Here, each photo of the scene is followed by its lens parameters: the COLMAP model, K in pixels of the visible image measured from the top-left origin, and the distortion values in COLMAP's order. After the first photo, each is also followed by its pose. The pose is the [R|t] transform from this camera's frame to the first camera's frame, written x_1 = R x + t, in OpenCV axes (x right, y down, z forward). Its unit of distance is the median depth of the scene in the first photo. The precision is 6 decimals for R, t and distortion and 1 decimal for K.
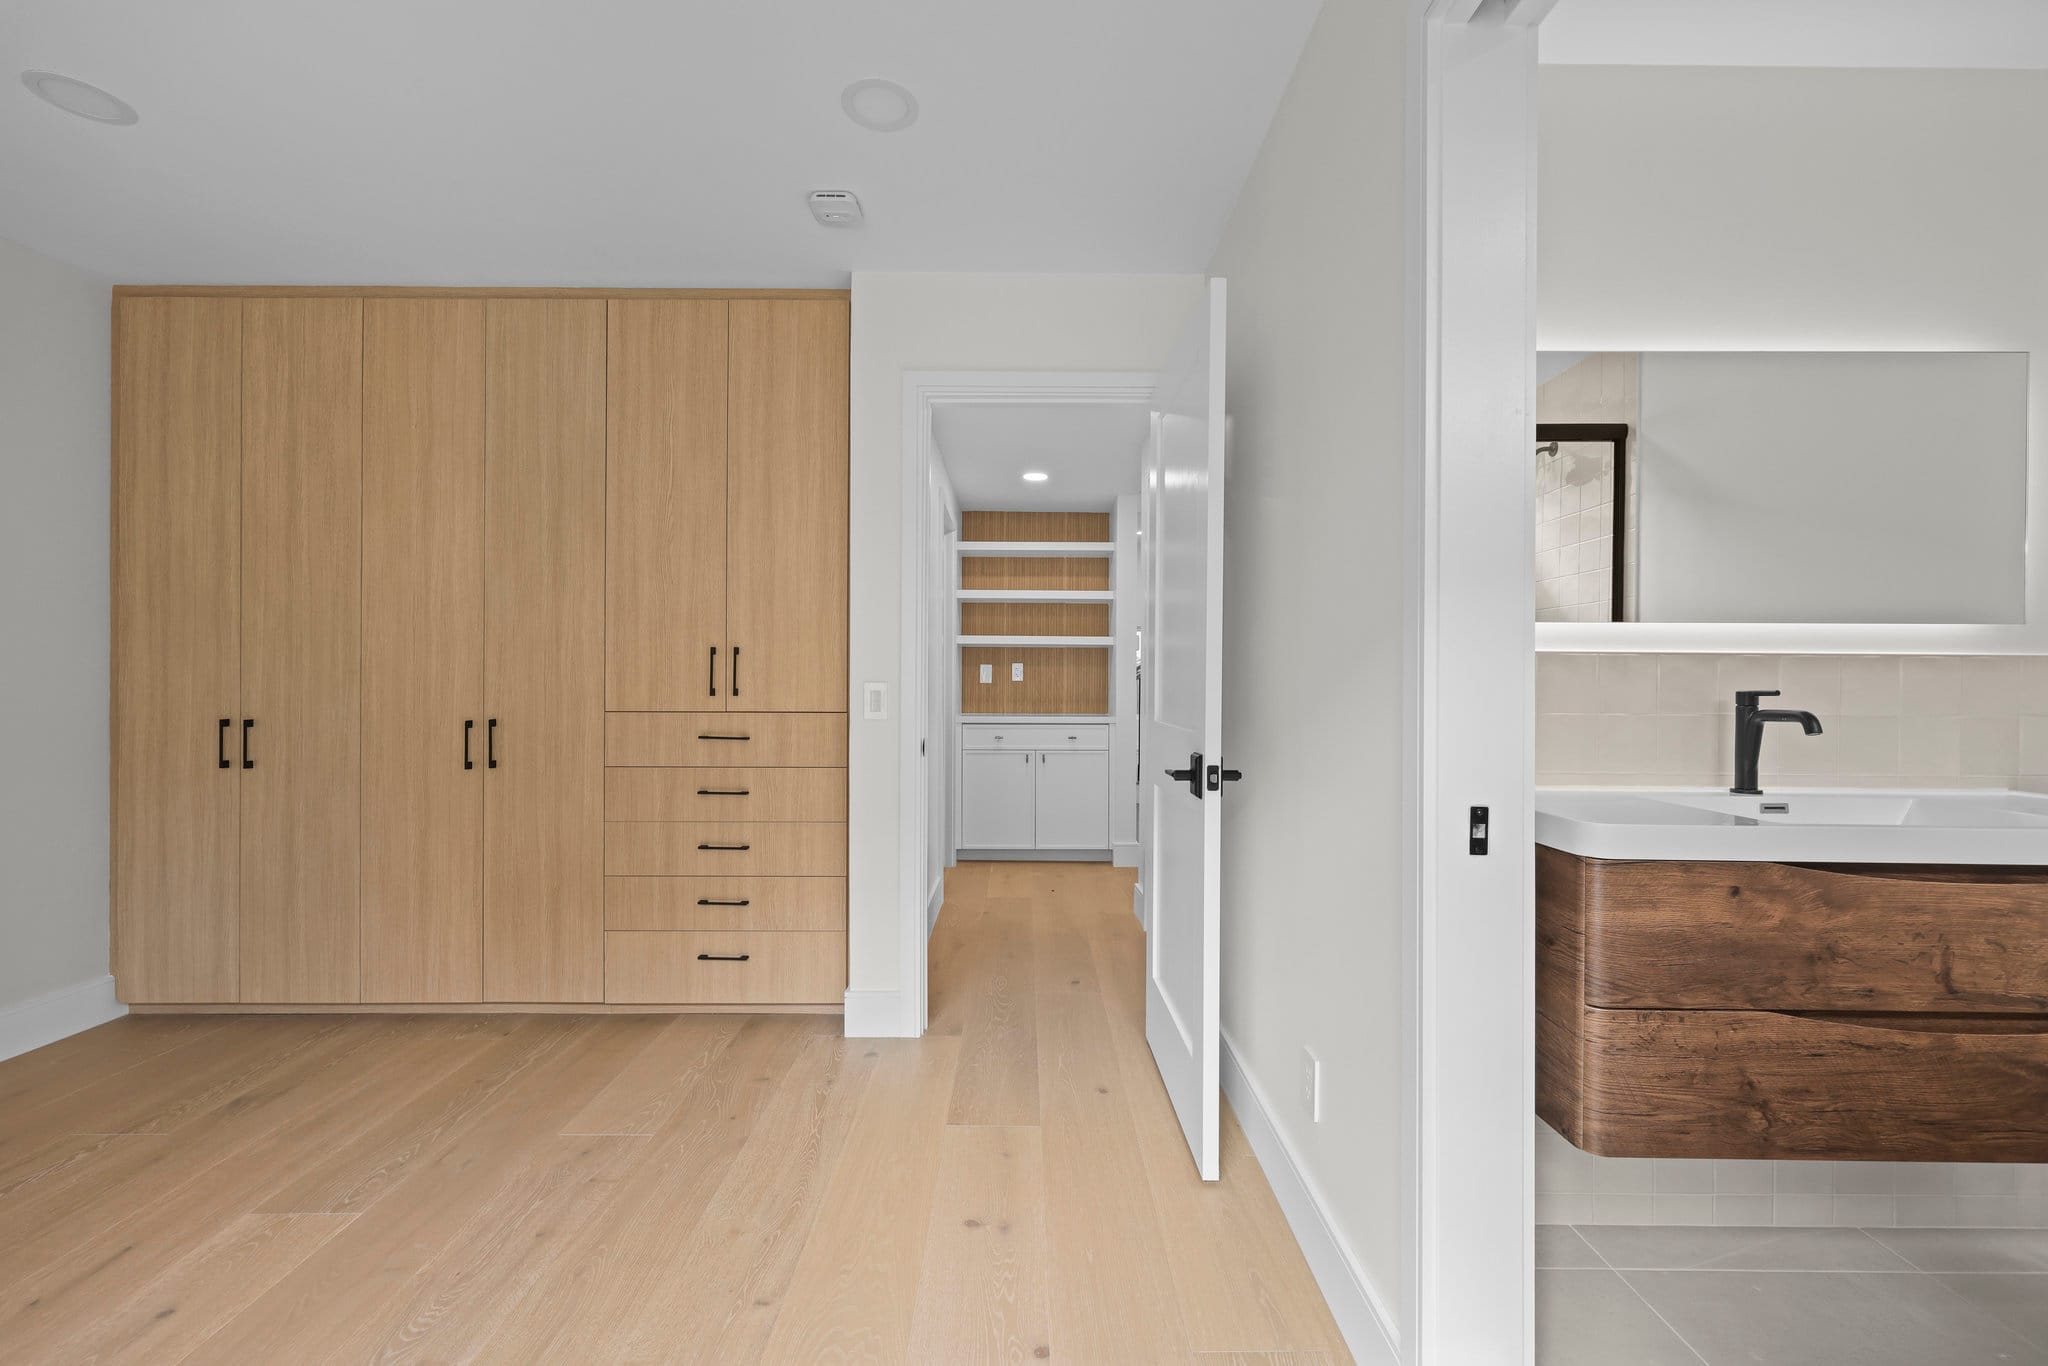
lens RADIAL K [[952.3, 0, 1020.4], [0, 952.3, 687.2], [0, 0, 1]] dist [-0.003550, -0.000318]
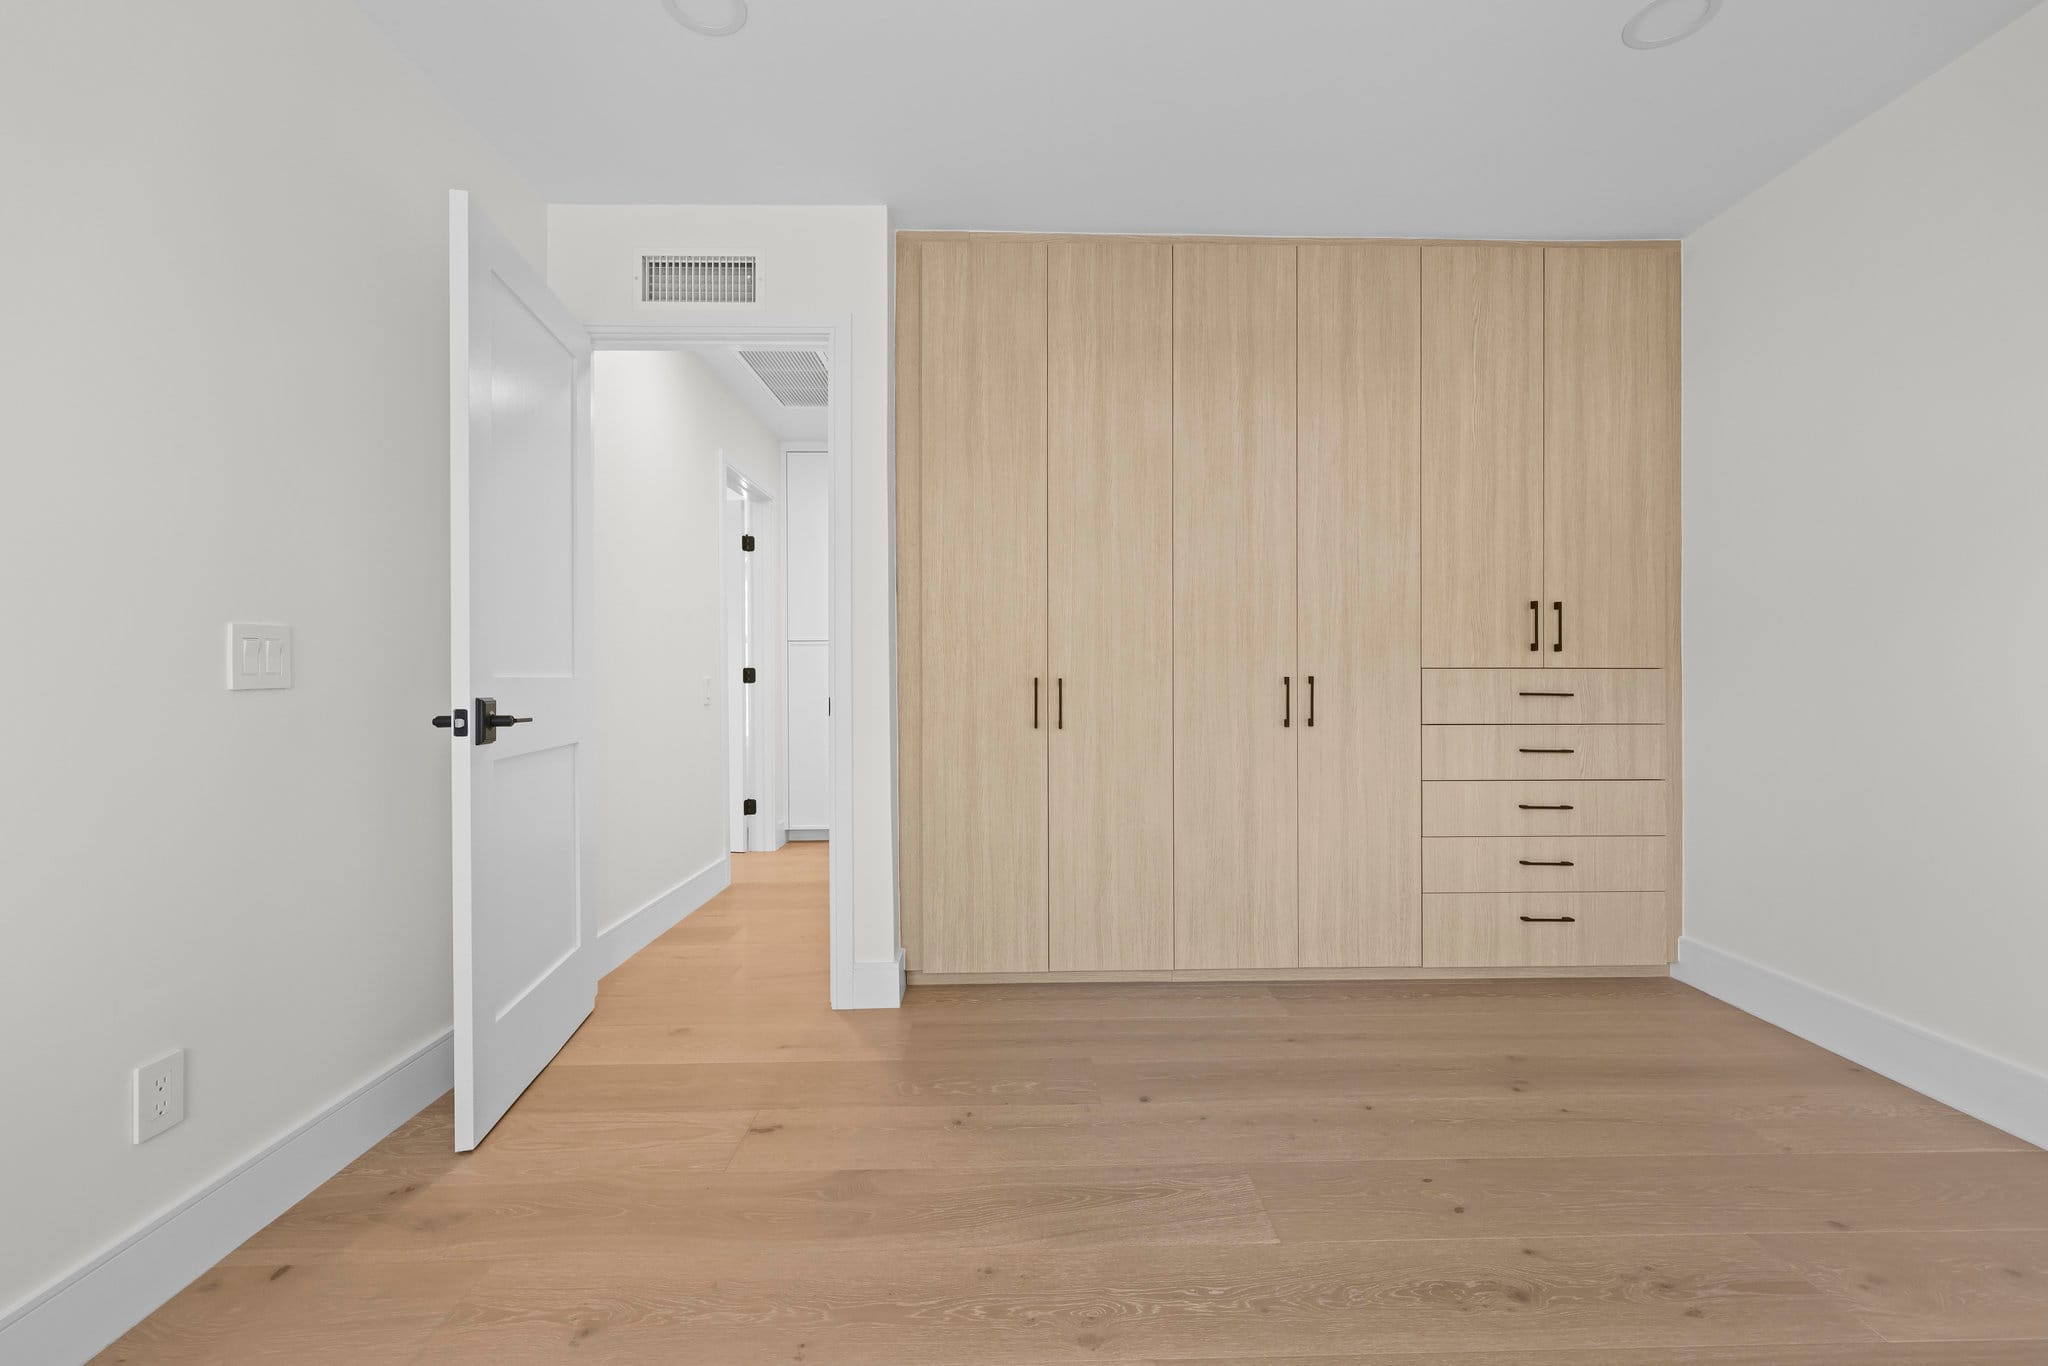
lens RADIAL K [[958.1, 0, 1030.2], [0, 958.1, 651.2], [0, 0, 1]] dist [-0.000431, 0.000146]
pose [[0.999176, 0.001335, 0.040577, -0.879629], [-0.001233, 0.999996, -0.002559, 0.011728], [-0.040580, 0.002507, 0.999173, 0.036754]]
